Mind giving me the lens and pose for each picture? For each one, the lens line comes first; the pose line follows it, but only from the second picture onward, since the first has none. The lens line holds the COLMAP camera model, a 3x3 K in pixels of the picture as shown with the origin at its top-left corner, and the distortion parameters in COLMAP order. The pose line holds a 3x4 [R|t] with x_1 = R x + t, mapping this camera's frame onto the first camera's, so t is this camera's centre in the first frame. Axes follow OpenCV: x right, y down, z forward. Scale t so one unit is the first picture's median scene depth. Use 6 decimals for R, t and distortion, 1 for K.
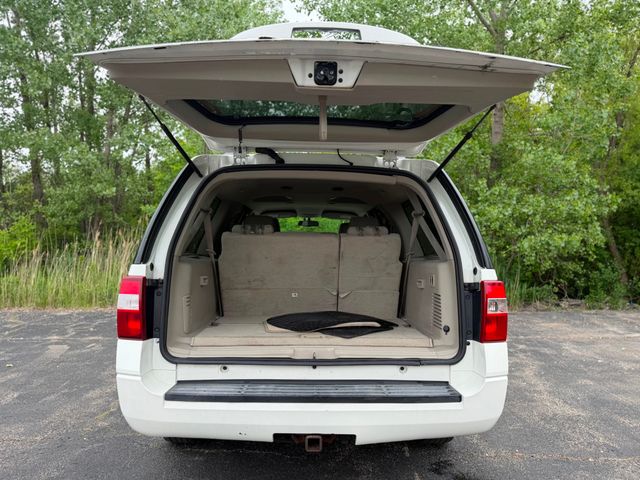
lens RADIAL K [[462.8, 0, 319.0], [0, 462.8, 242.1], [0, 0, 1]] dist [0.007471, 0.004549]
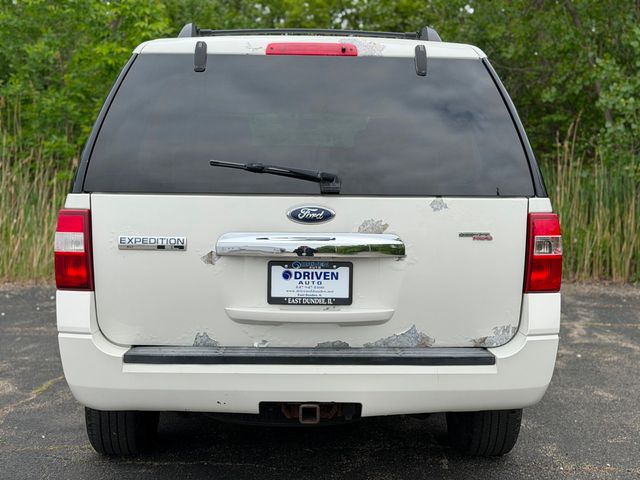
lens RADIAL K [[1031.6, 0, 315.6], [0, 1031.6, 256.3], [0, 0, 1]] dist [0.078607, 0.000000]
pose [[0.999960, -0.004356, -0.007785, 0.014108], [0.005143, 0.994548, 0.104151, -0.025821], [0.007289, -0.104187, 0.994531, -0.738748]]
